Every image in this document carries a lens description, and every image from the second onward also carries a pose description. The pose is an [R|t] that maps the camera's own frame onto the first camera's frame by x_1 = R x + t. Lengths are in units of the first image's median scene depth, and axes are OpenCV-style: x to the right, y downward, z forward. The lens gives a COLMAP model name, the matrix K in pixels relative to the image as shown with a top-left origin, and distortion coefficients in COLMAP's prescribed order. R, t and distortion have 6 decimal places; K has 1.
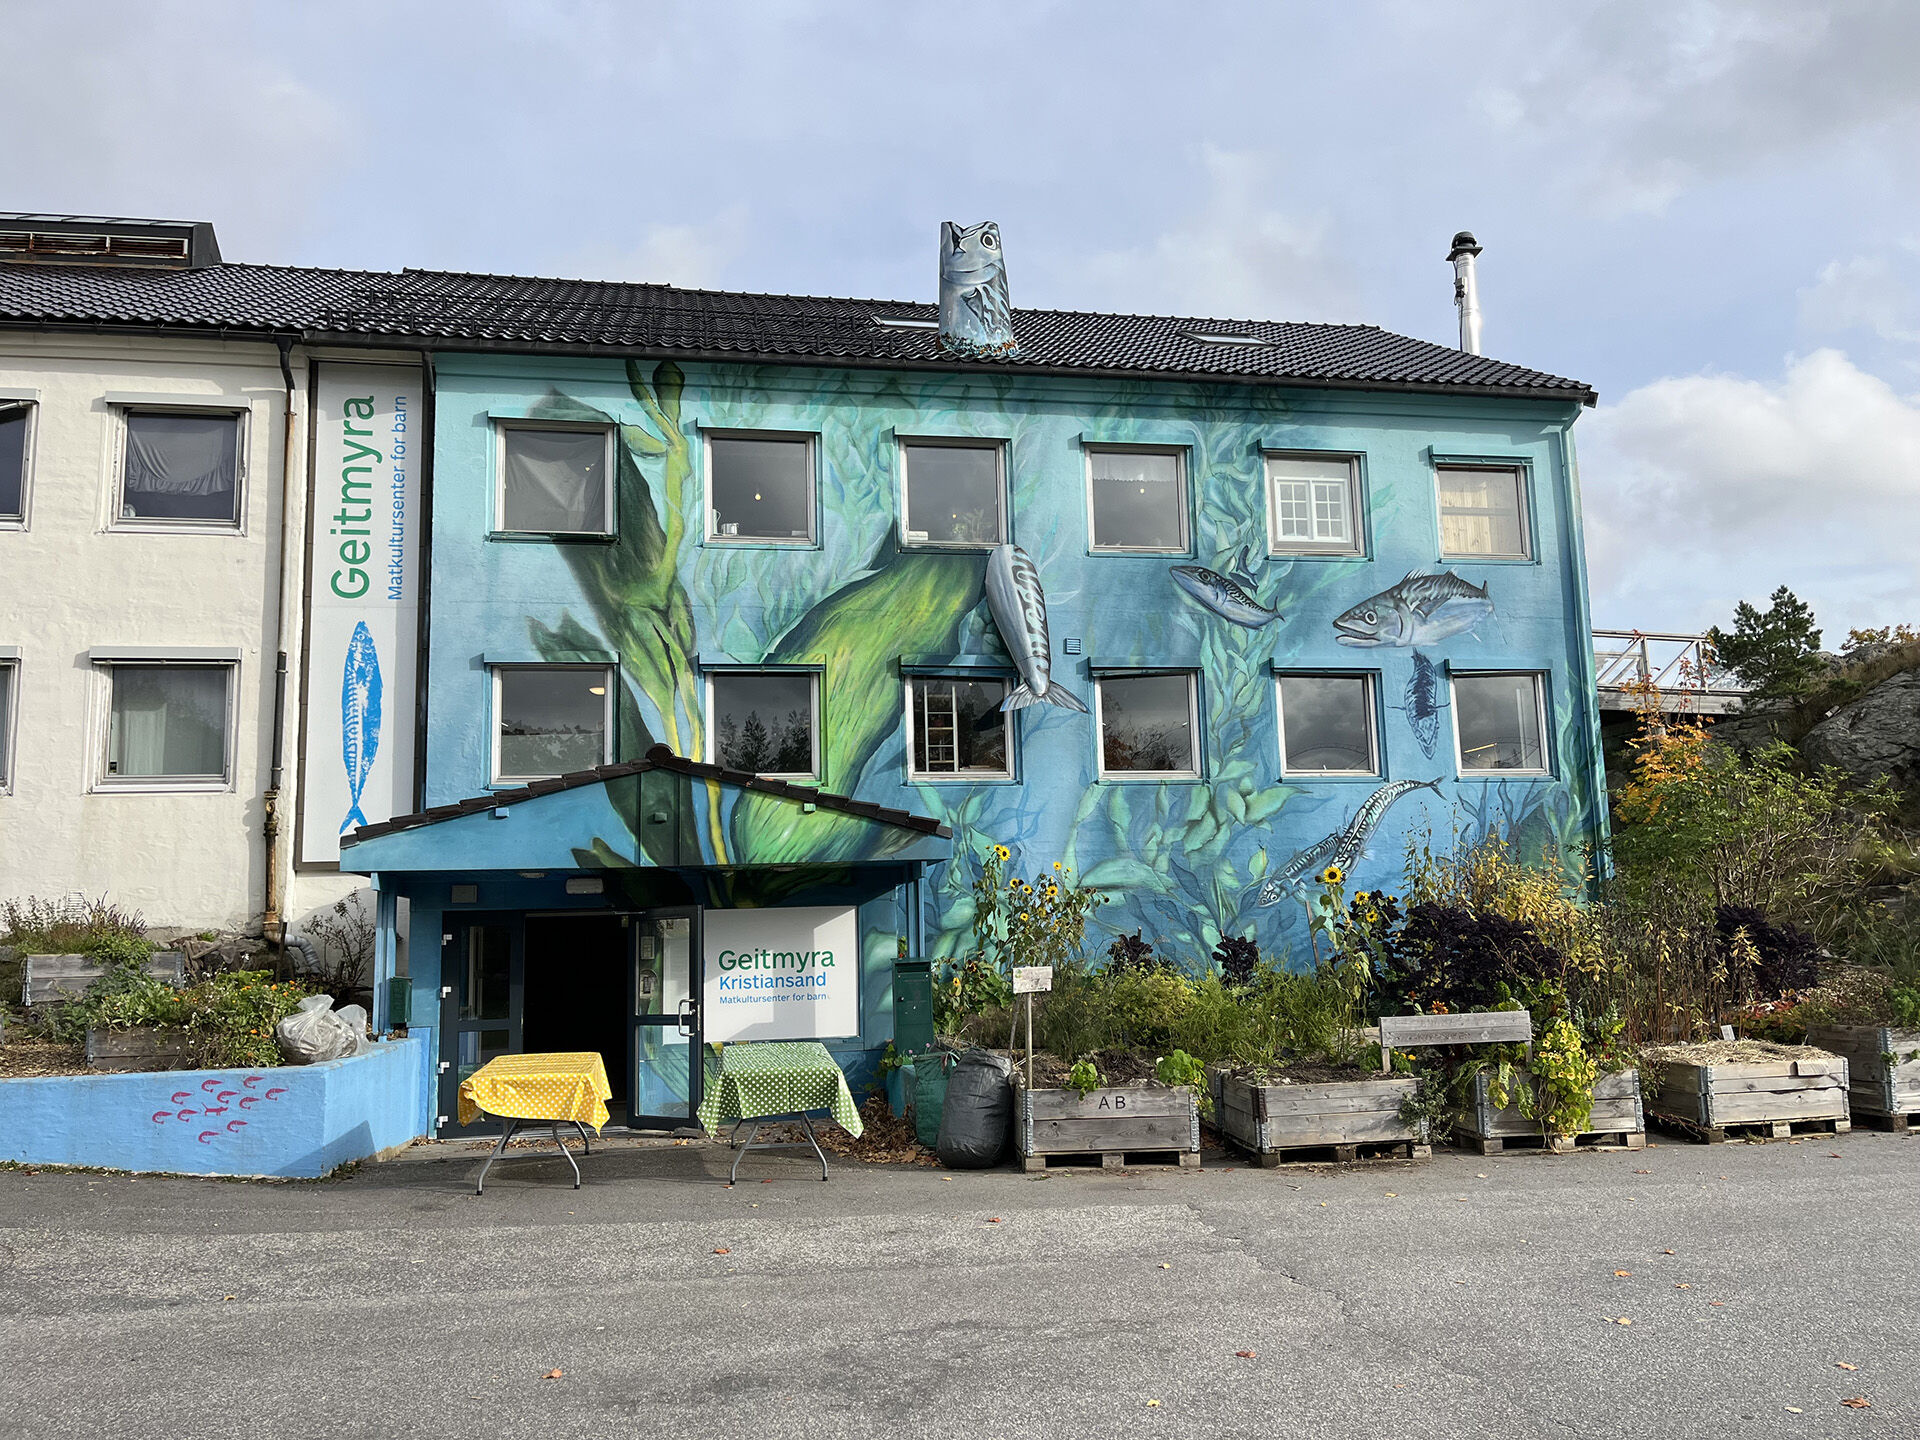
lens RADIAL K [[1459.4, 0, 948.5], [0, 1459.4, 721.5], [0, 0, 1]] dist [0.044431, -0.047052]
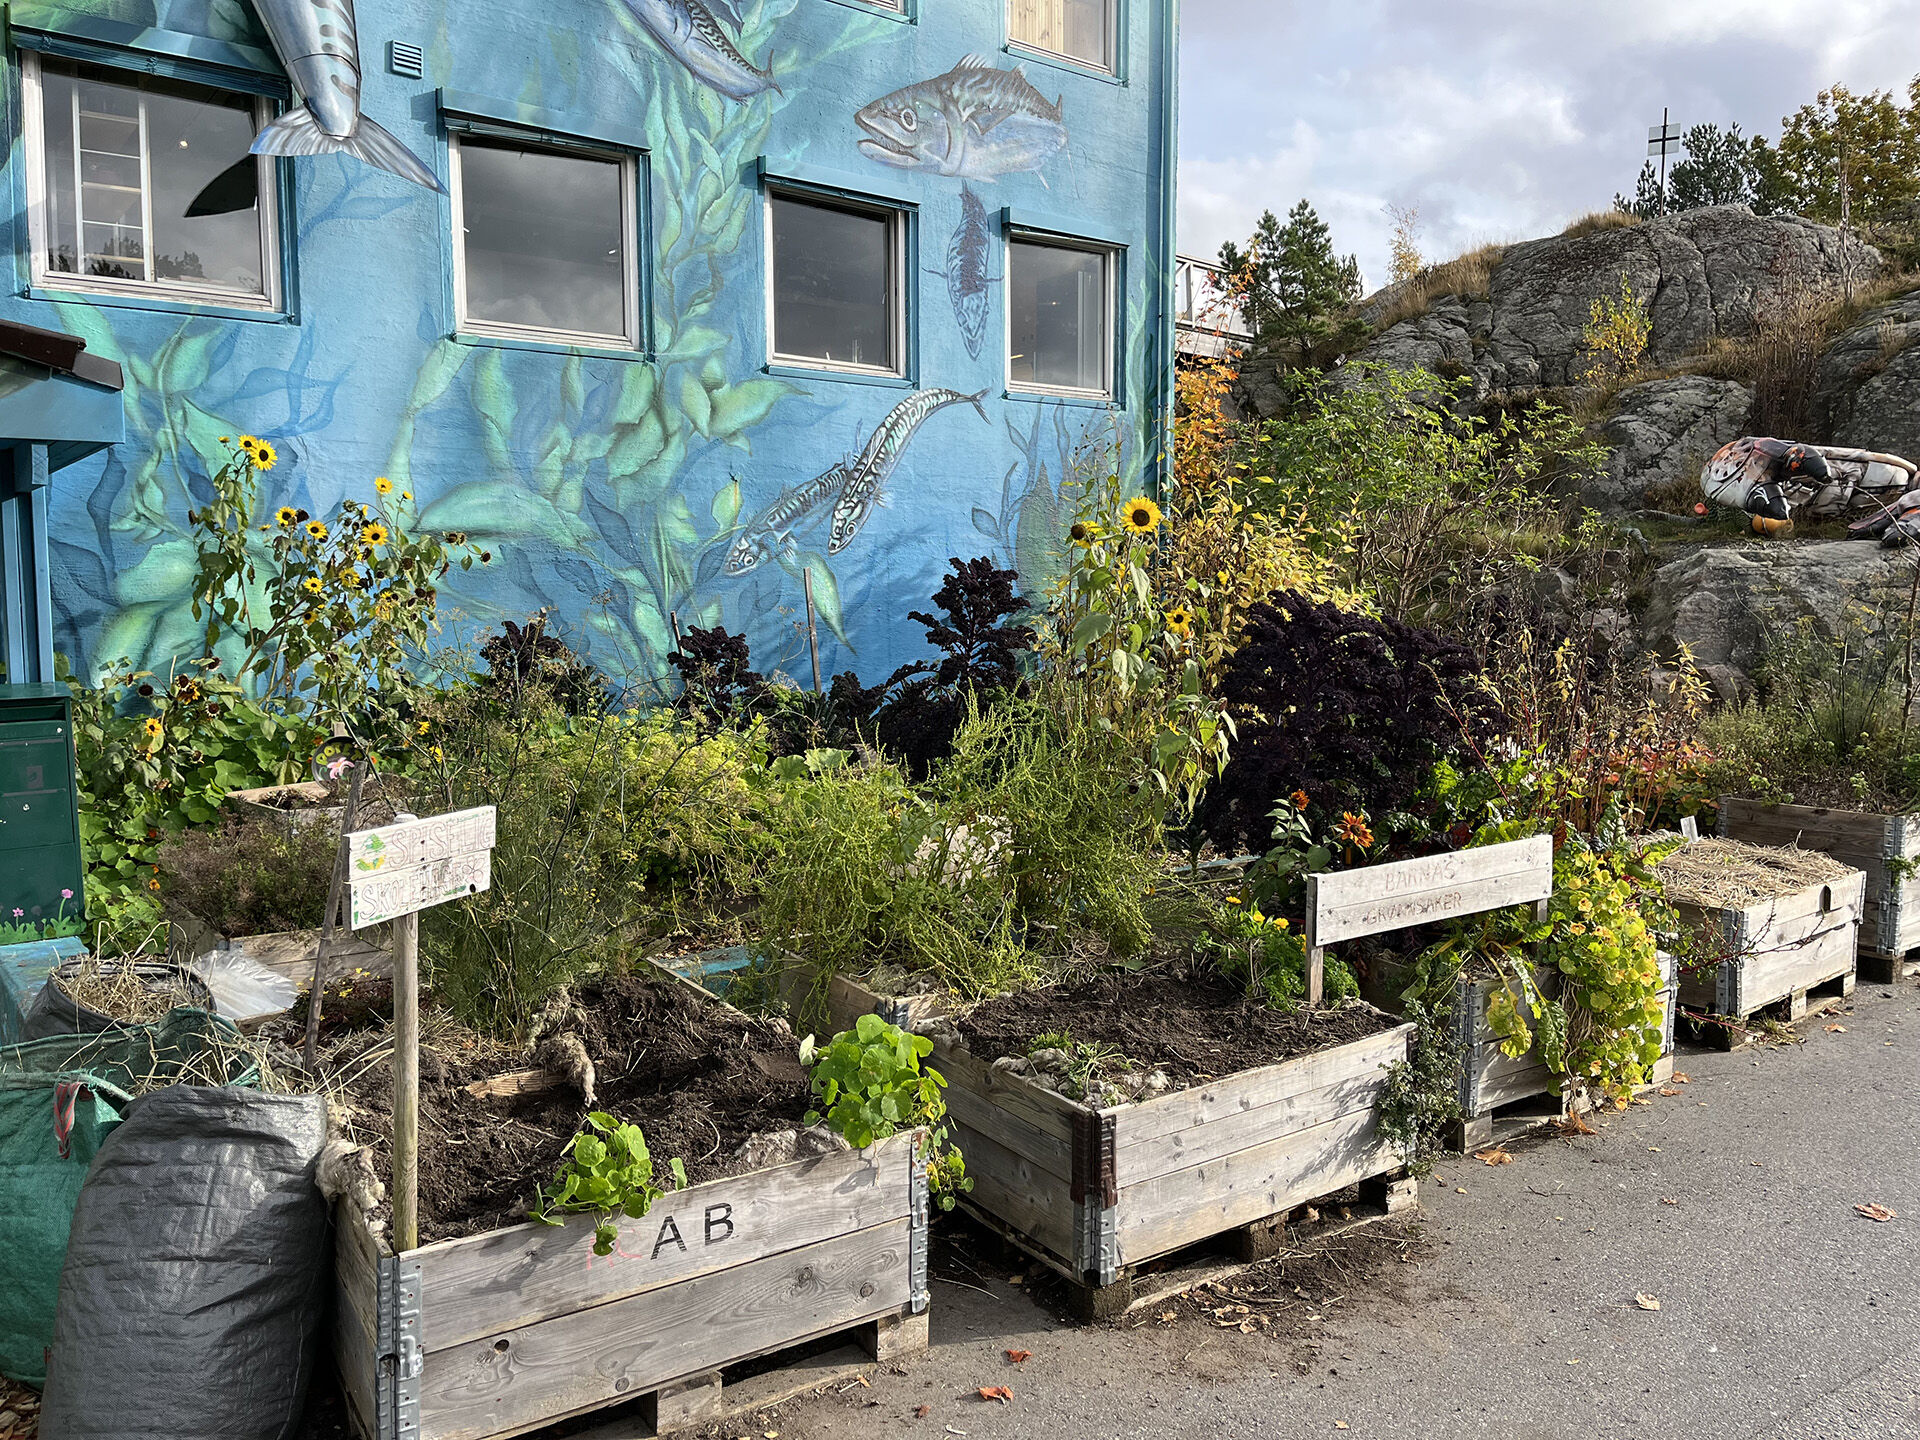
lens RADIAL K [[1459.4, 0, 969.7], [0, 1459.4, 705.0], [0, 0, 1]] dist [0.044431, -0.047052]
pose [[0.879582, -0.013906, 0.475544, 0.010259], [-0.091456, 0.975987, 0.197700, 0.049591], [-0.466874, -0.217384, 0.857189, 0.418250]]
